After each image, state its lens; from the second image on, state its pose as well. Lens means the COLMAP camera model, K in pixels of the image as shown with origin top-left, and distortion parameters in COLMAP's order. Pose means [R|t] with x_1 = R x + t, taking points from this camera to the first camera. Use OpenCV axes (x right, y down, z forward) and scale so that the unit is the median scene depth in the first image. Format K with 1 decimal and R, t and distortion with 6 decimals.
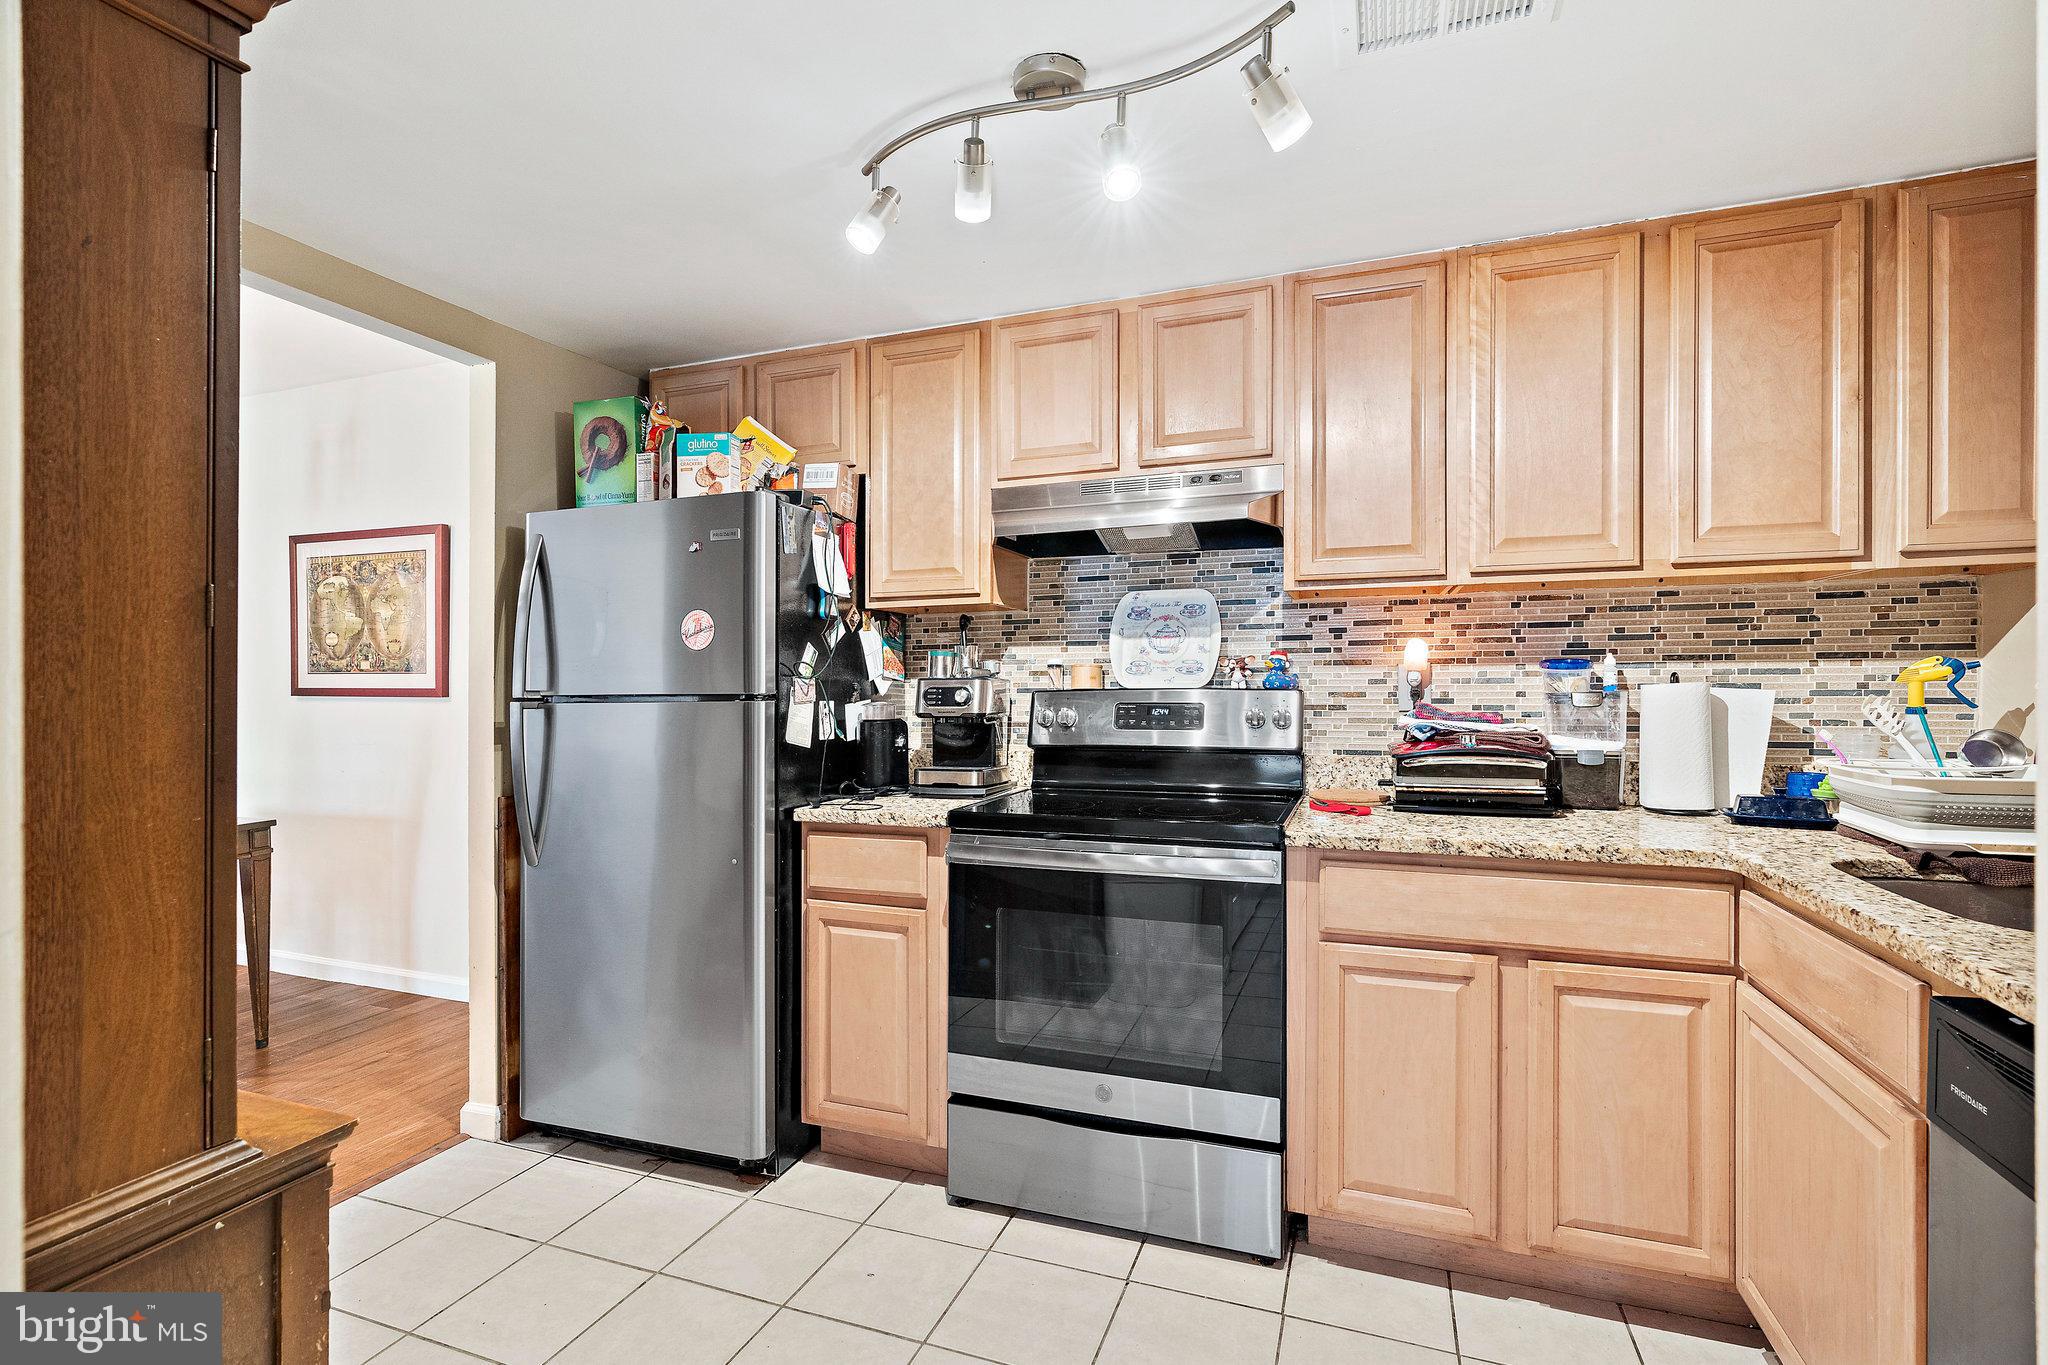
lens RADIAL K [[934.0, 0, 1019.9], [0, 934.0, 693.7], [0, 0, 1]] dist [-0.006429, 0.002956]
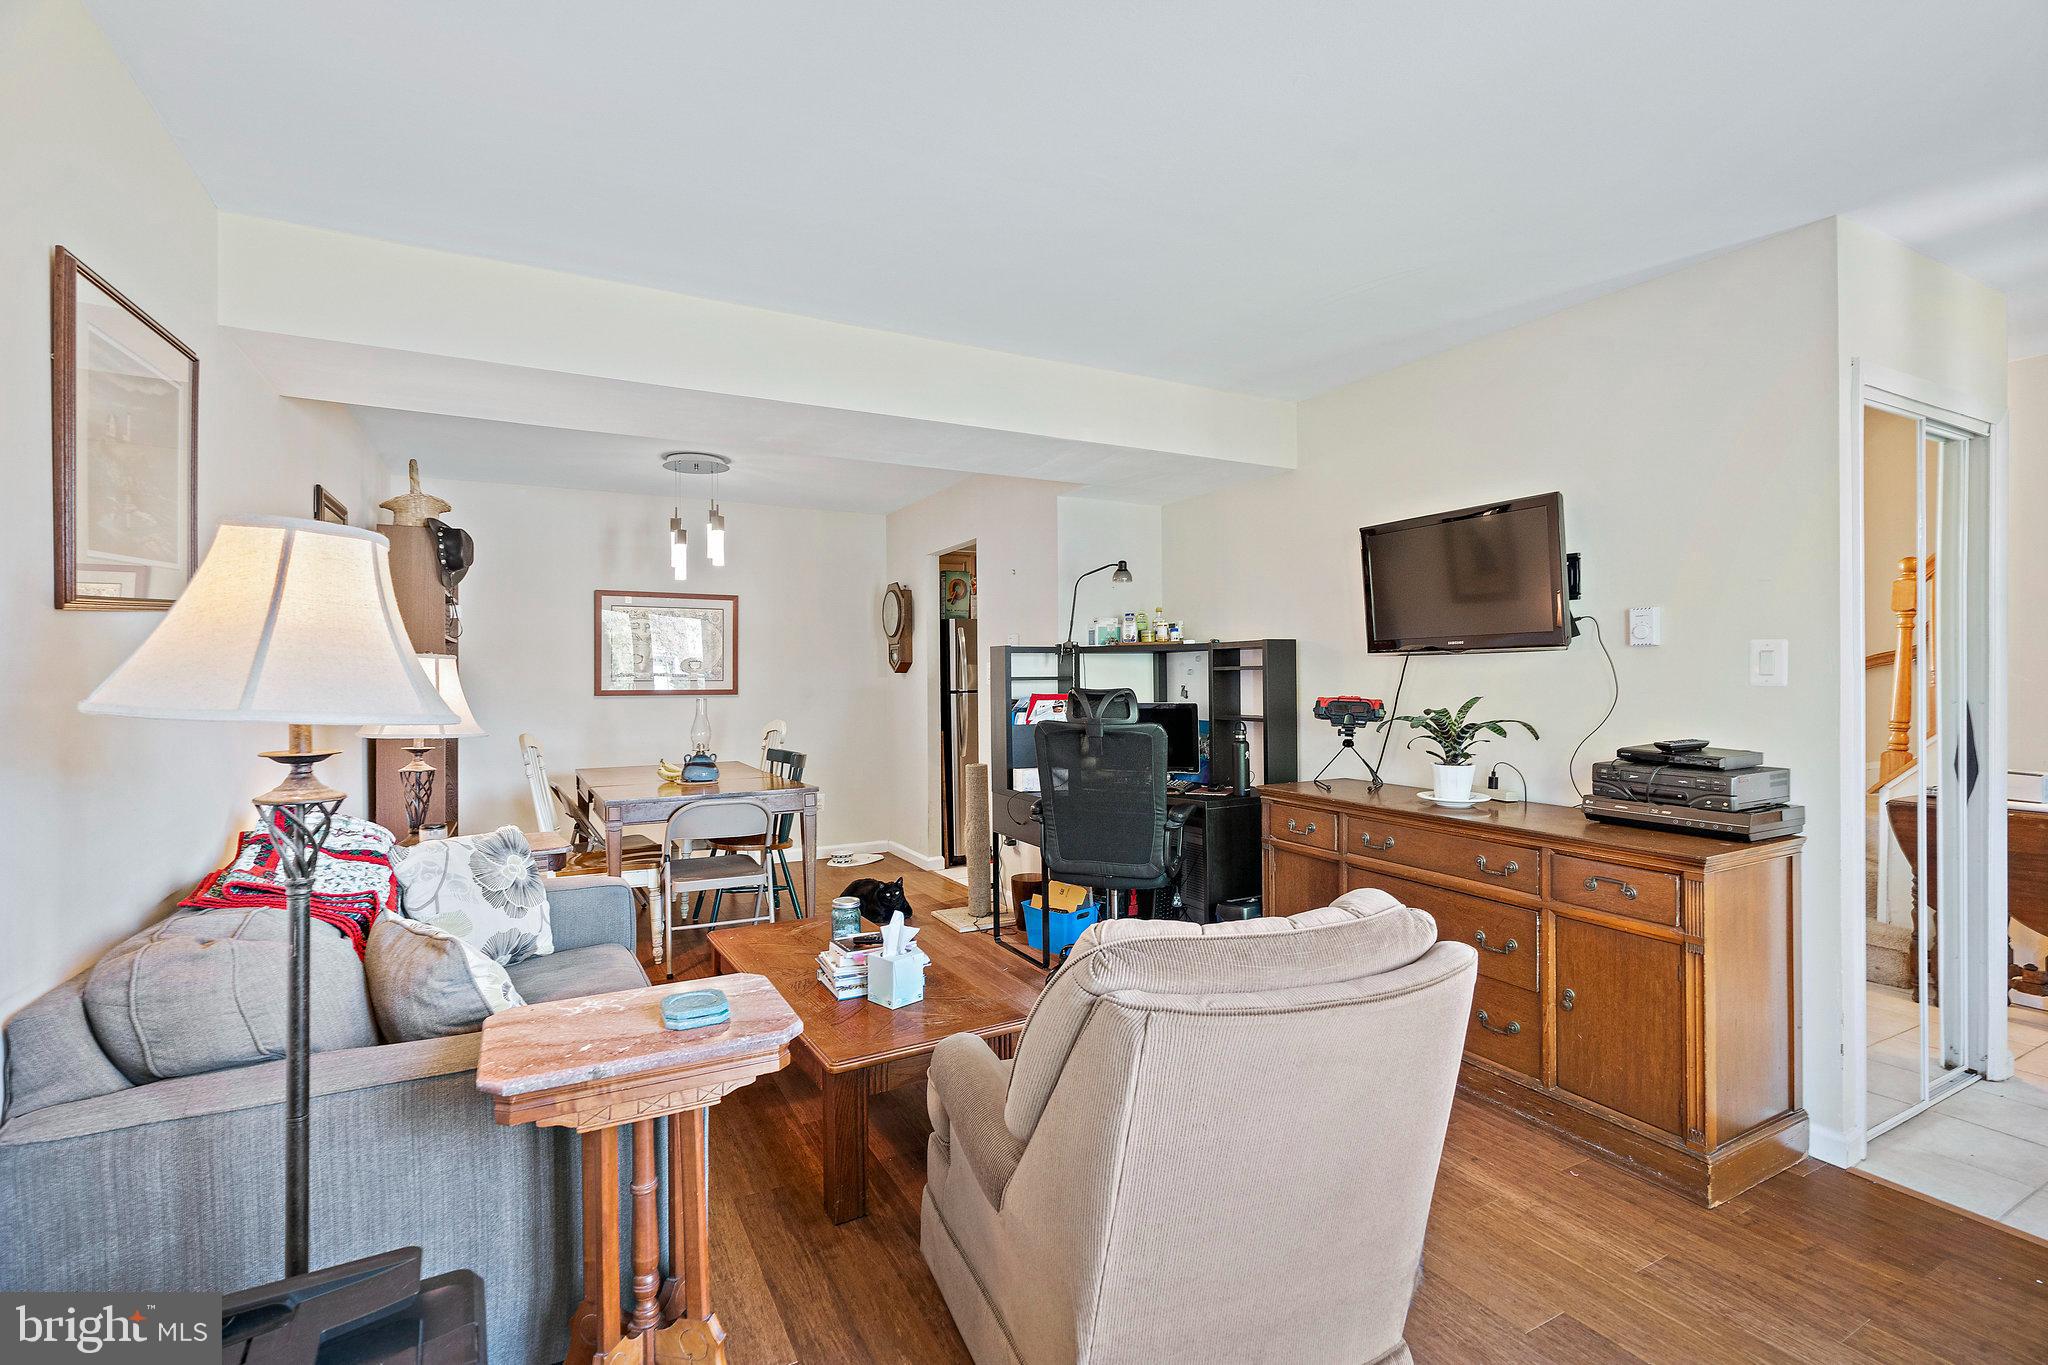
lens RADIAL K [[934.0, 0, 1027.9], [0, 934.0, 679.5], [0, 0, 1]] dist [-0.006429, 0.002956]
pose [[0.650810, 0.000440, 0.759240, -2.337648], [0.011135, 0.999887, -0.010124, -0.000863], [-0.759159, 0.015043, 0.650732, -0.823201]]
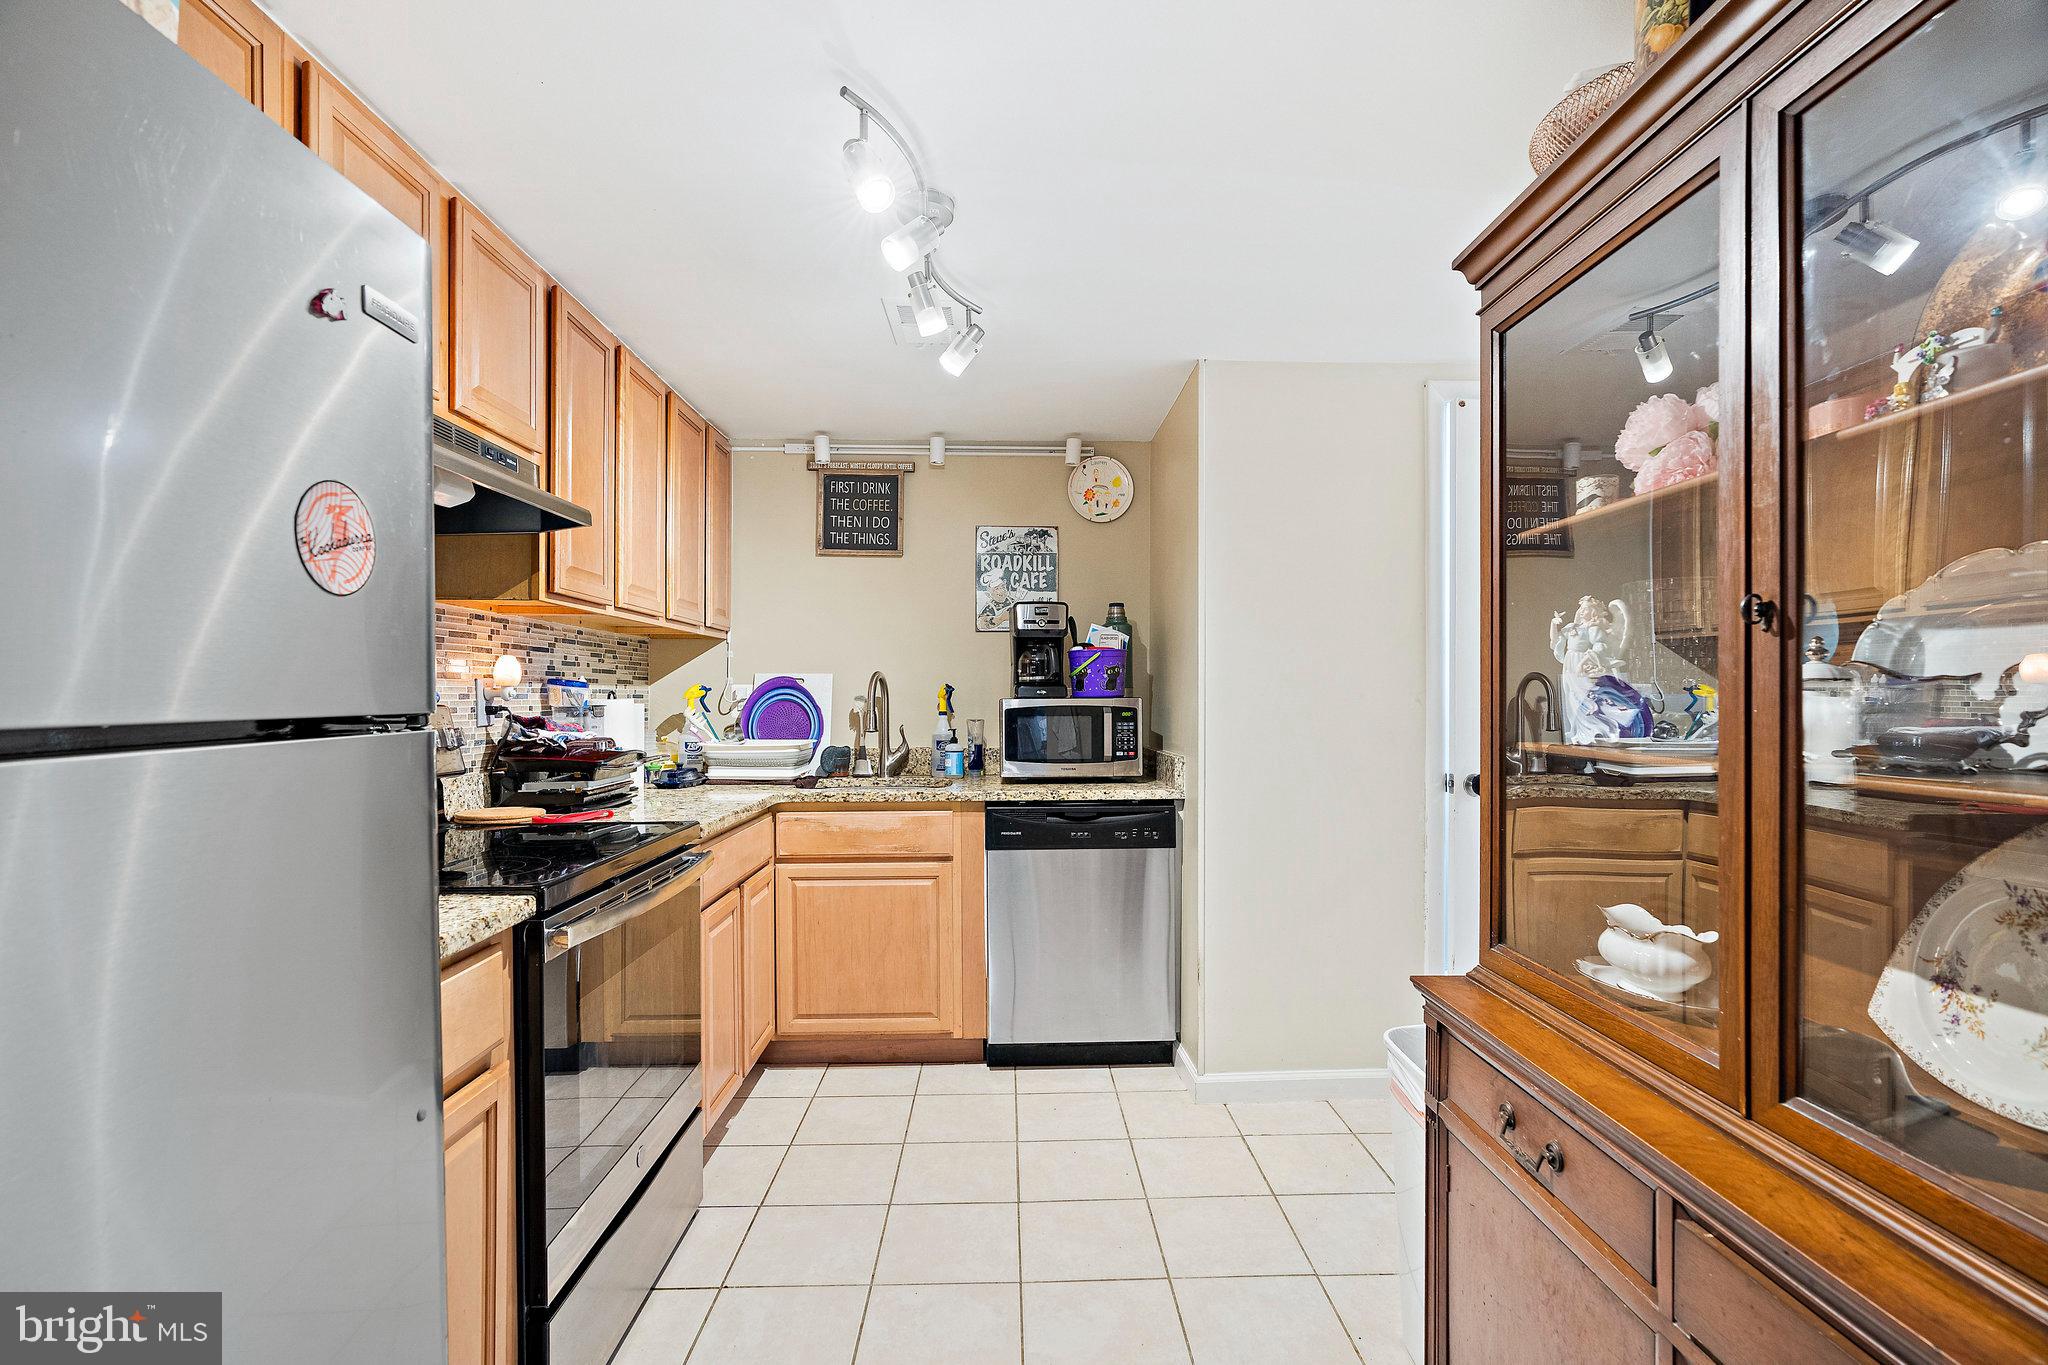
lens RADIAL K [[934.0, 0, 1025.8], [0, 934.0, 689.3], [0, 0, 1]] dist [-0.006429, 0.002956]
pose [[-0.373390, 0.013563, 0.927575, -0.705800], [0.014631, 0.999855, -0.008730, -0.003467], [-0.927559, 0.010312, -0.373535, 0.805545]]
